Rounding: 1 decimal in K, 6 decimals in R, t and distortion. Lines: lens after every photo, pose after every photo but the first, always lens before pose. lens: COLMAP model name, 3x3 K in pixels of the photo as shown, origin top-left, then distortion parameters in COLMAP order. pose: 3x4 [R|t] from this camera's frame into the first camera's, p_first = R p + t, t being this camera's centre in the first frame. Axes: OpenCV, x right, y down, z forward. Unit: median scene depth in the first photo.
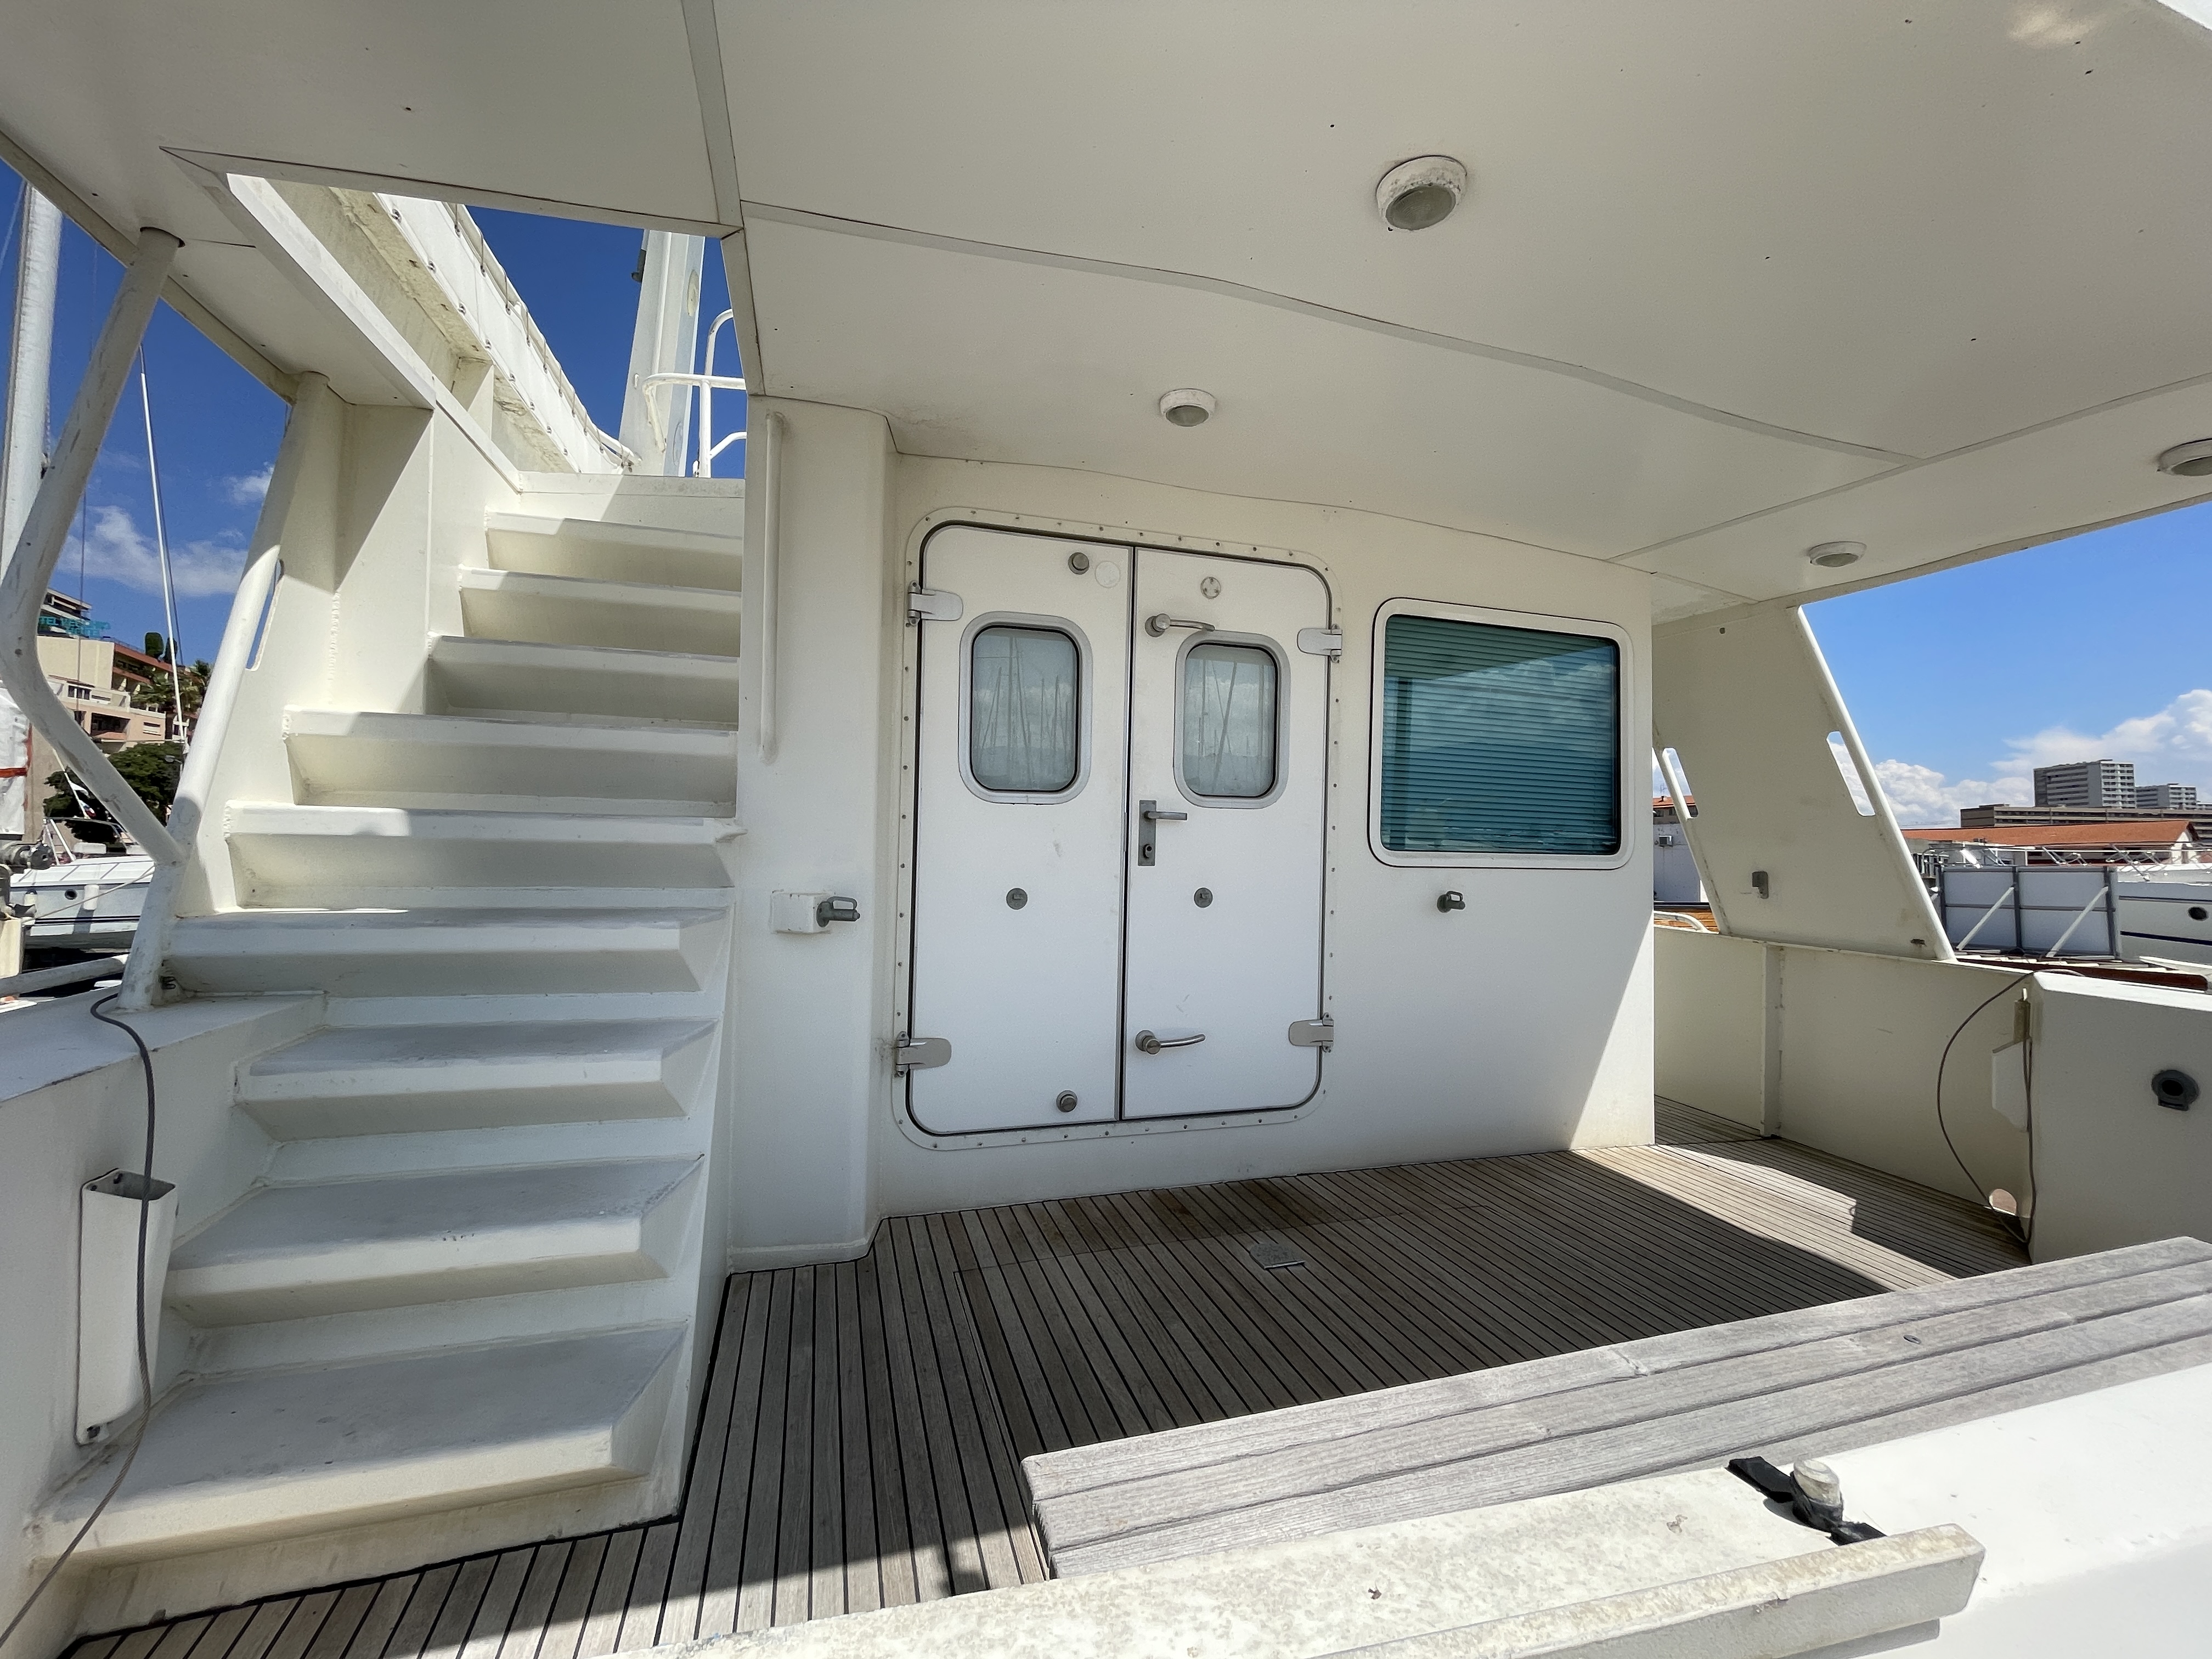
lens RADIAL K [[871.0, 0, 1095.5], [0, 871.0, 826.2], [0, 0, 1]] dist [0.010323, -0.000141]
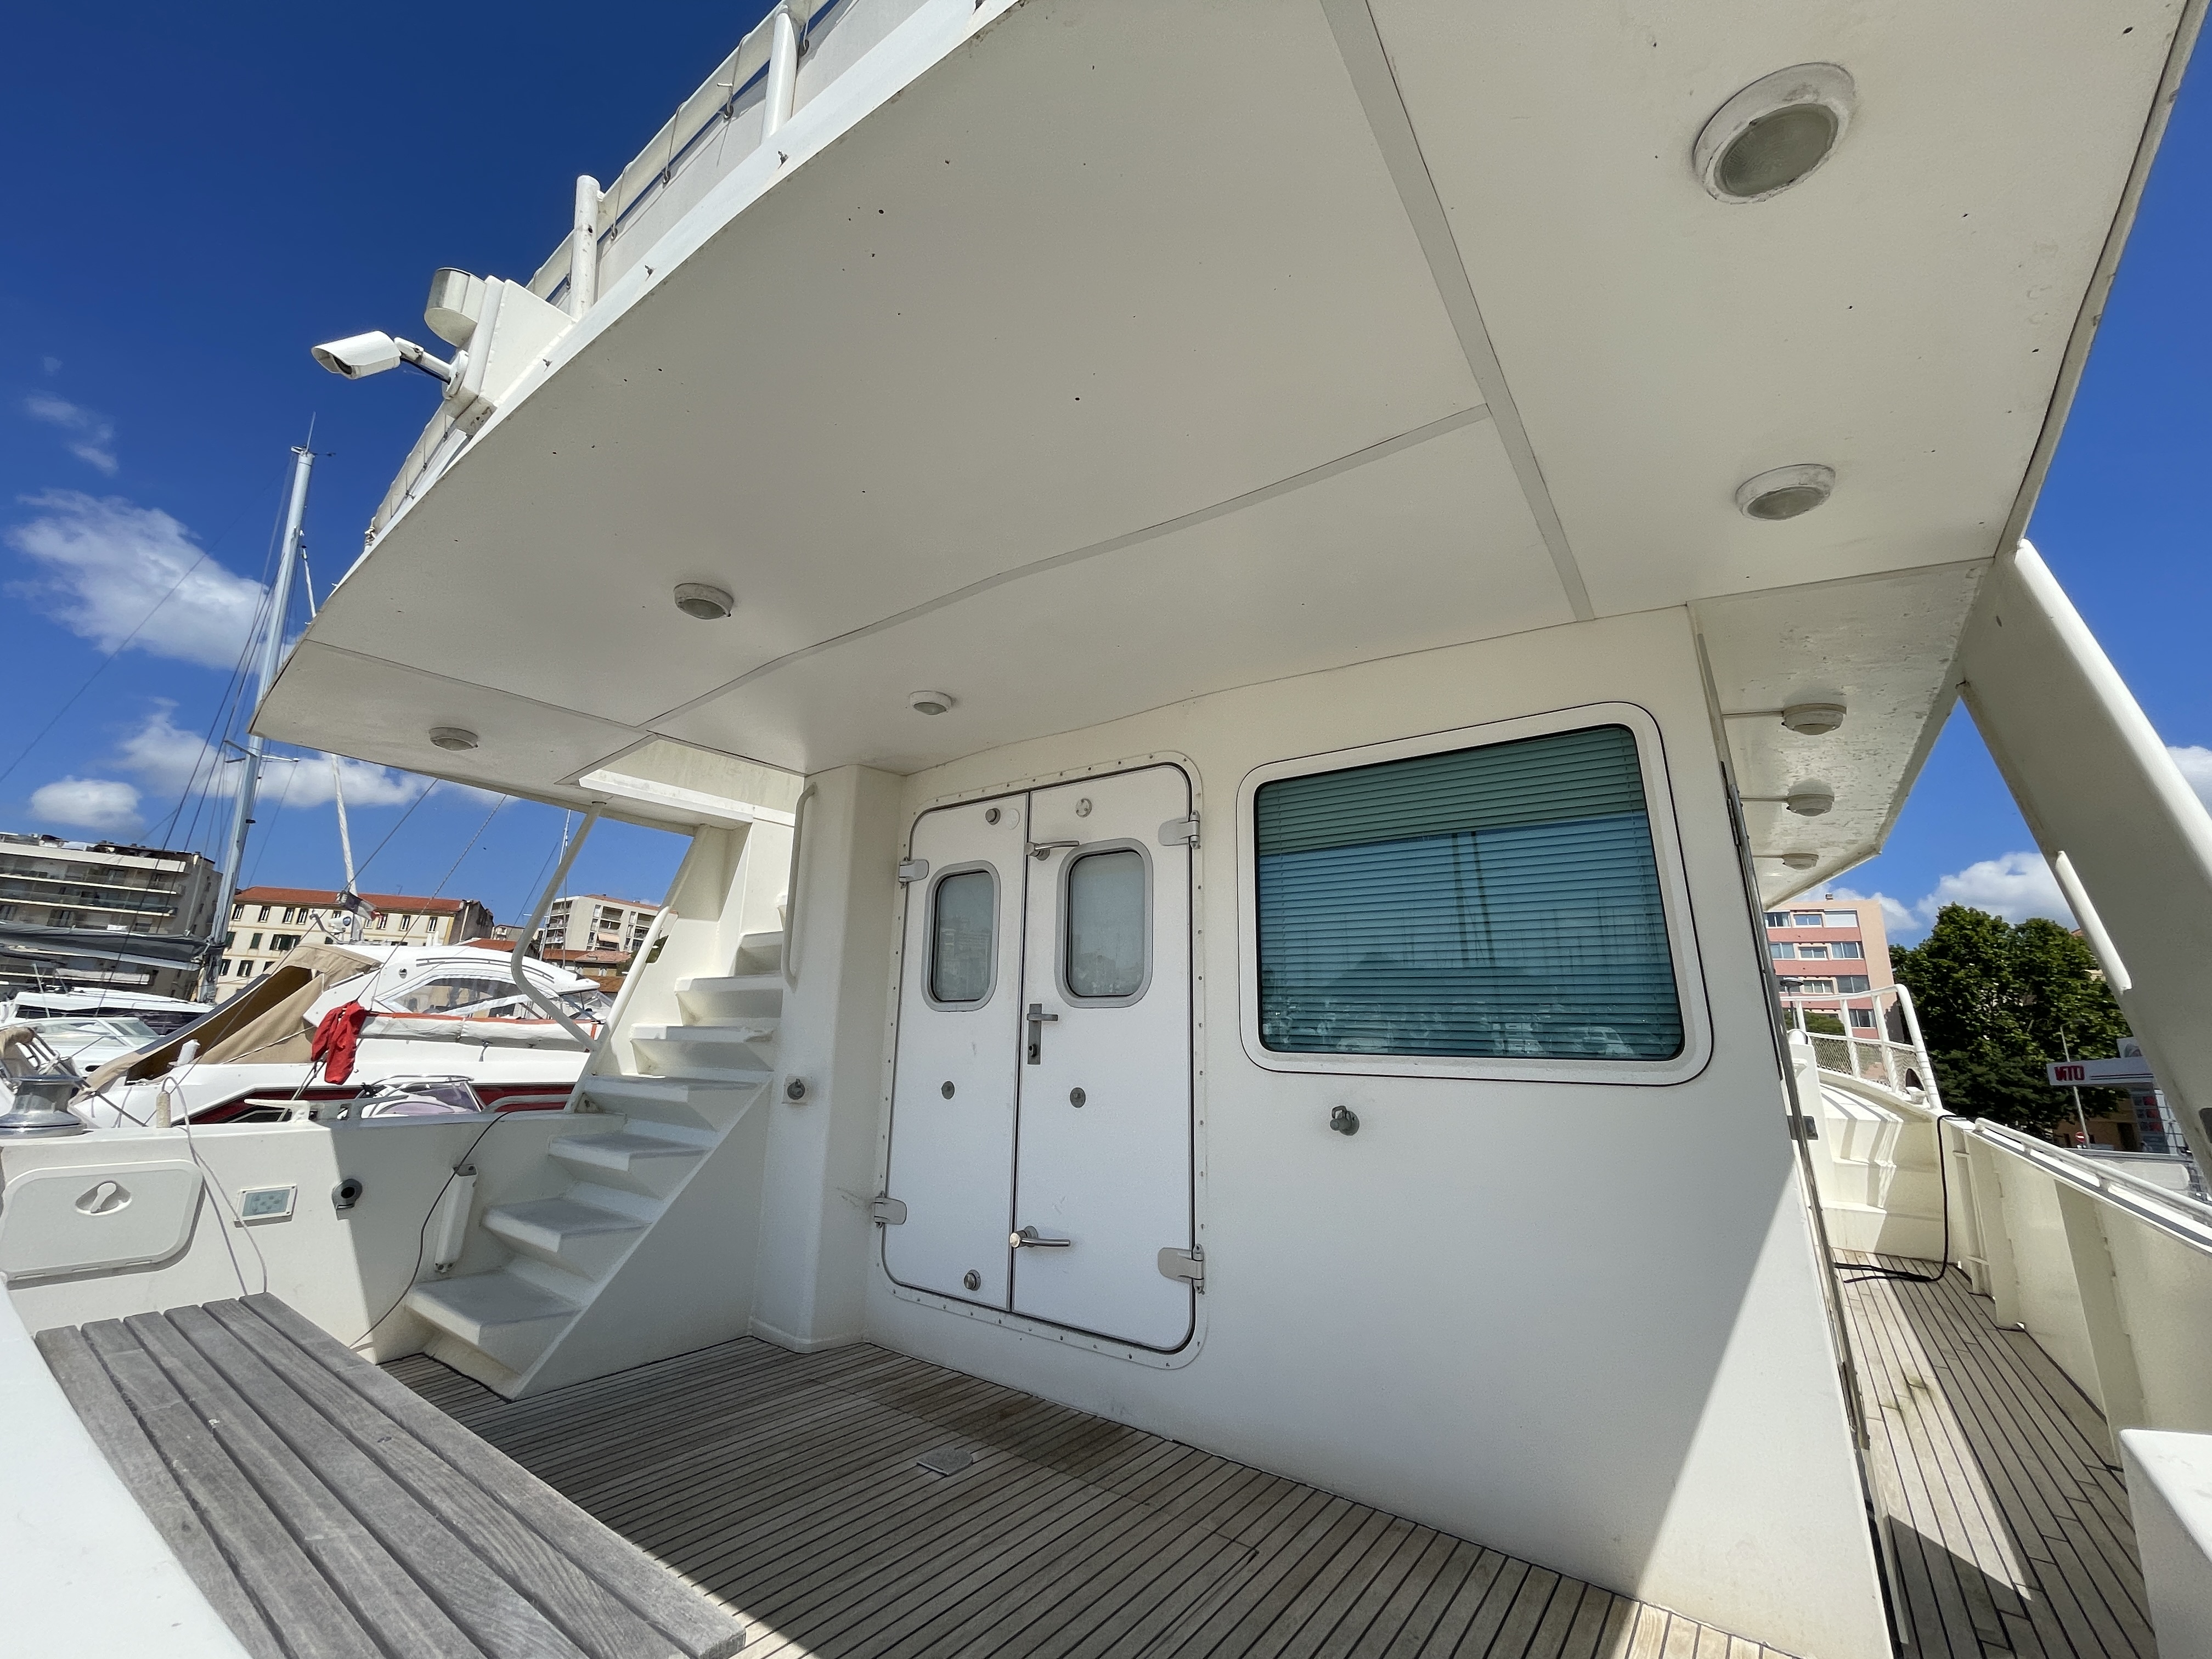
lens RADIAL K [[895.0, 0, 1106.0], [0, 895.0, 829.5], [0, 0, 1]] dist [0.010516, -0.004645]
pose [[0.593502, -0.197333, -0.780266, 1.074460], [0.001668, 0.969776, -0.243992, 0.034130], [0.804830, 0.143508, 0.575894, 0.380915]]
